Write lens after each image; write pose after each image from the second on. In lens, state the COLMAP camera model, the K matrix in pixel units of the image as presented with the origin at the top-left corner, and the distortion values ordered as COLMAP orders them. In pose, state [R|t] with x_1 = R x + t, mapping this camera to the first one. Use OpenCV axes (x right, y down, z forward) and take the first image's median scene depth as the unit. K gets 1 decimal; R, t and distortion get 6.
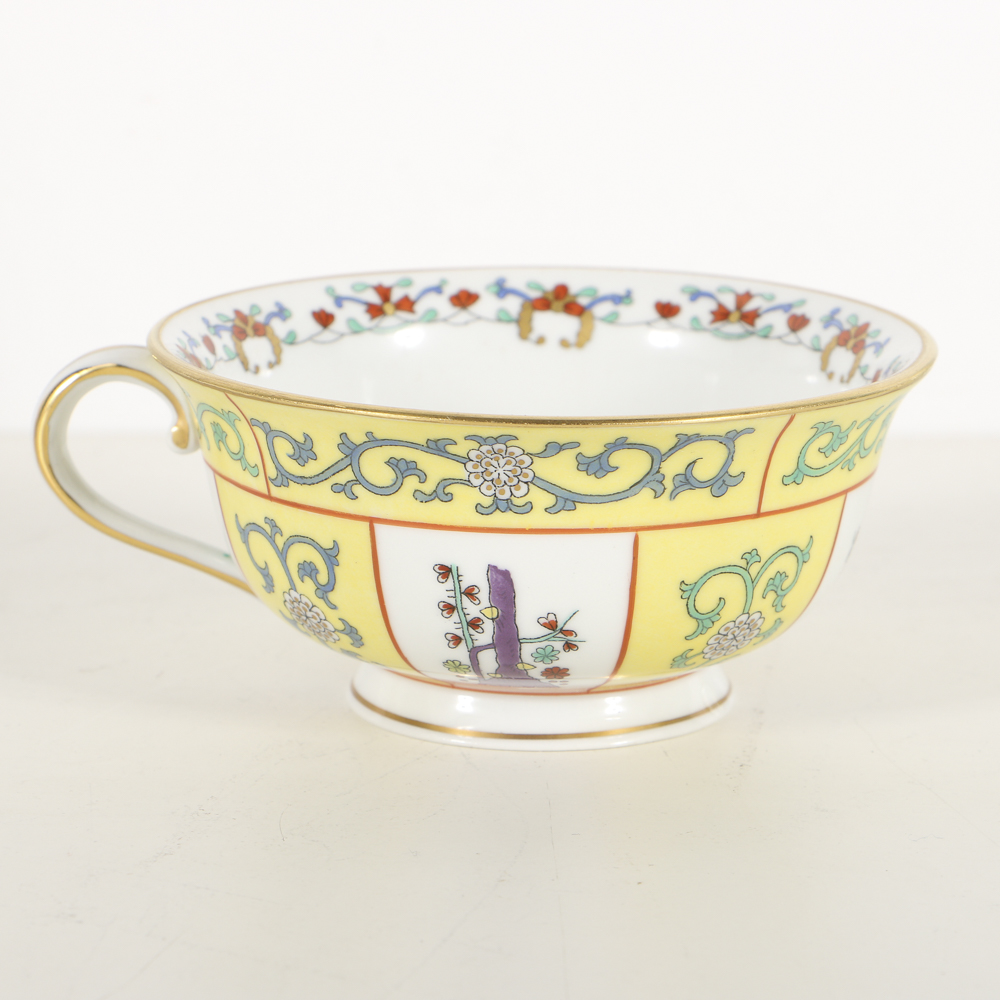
lens RADIAL K [[3614.3, 0, 504.6], [0, 3614.3, 503.3], [0, 0, 1]] dist [0.327942, 0.000000]
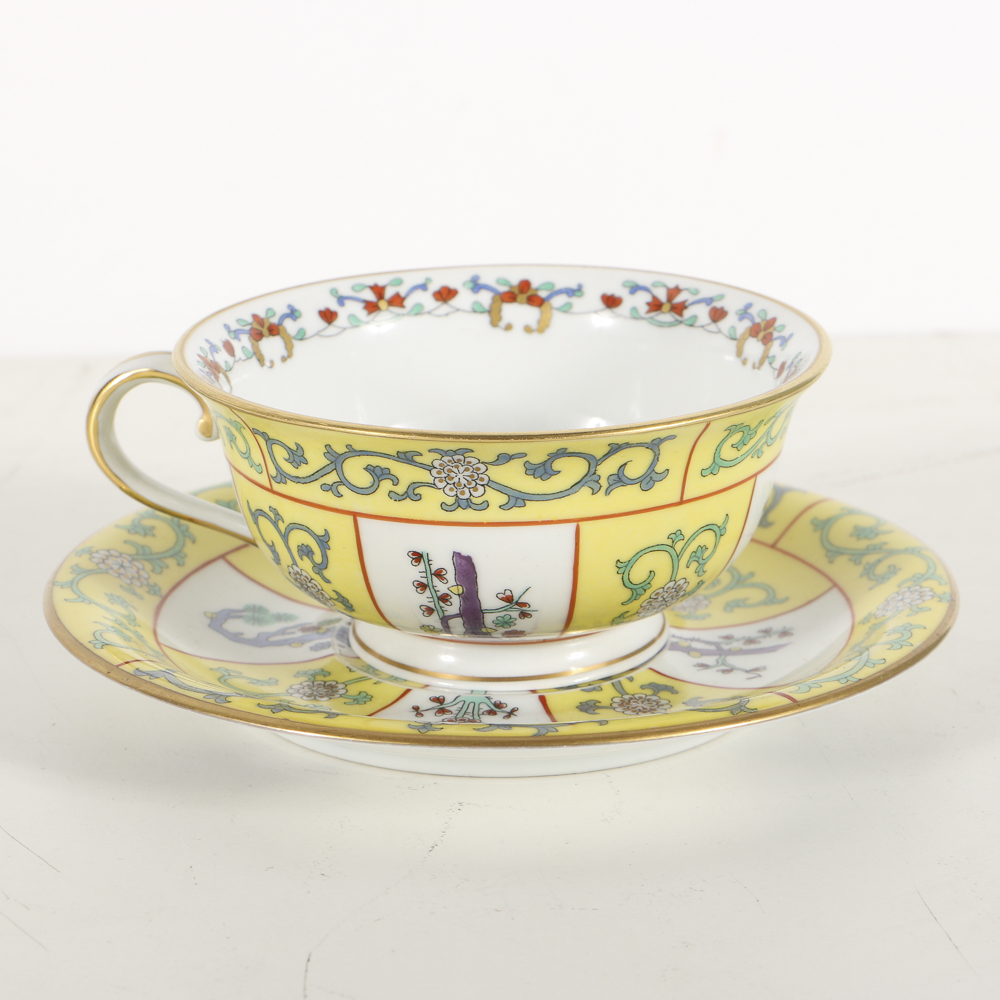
lens RADIAL K [[2440.2, 0, 500.9], [0, 2440.2, 490.5], [0, 0, 1]] dist [0.099308, 0.000000]
pose [[0.999583, -0.017306, -0.023123, 0.029003], [0.019227, 0.996144, 0.085595, -0.068914], [0.021553, -0.086004, 0.996062, 0.198348]]
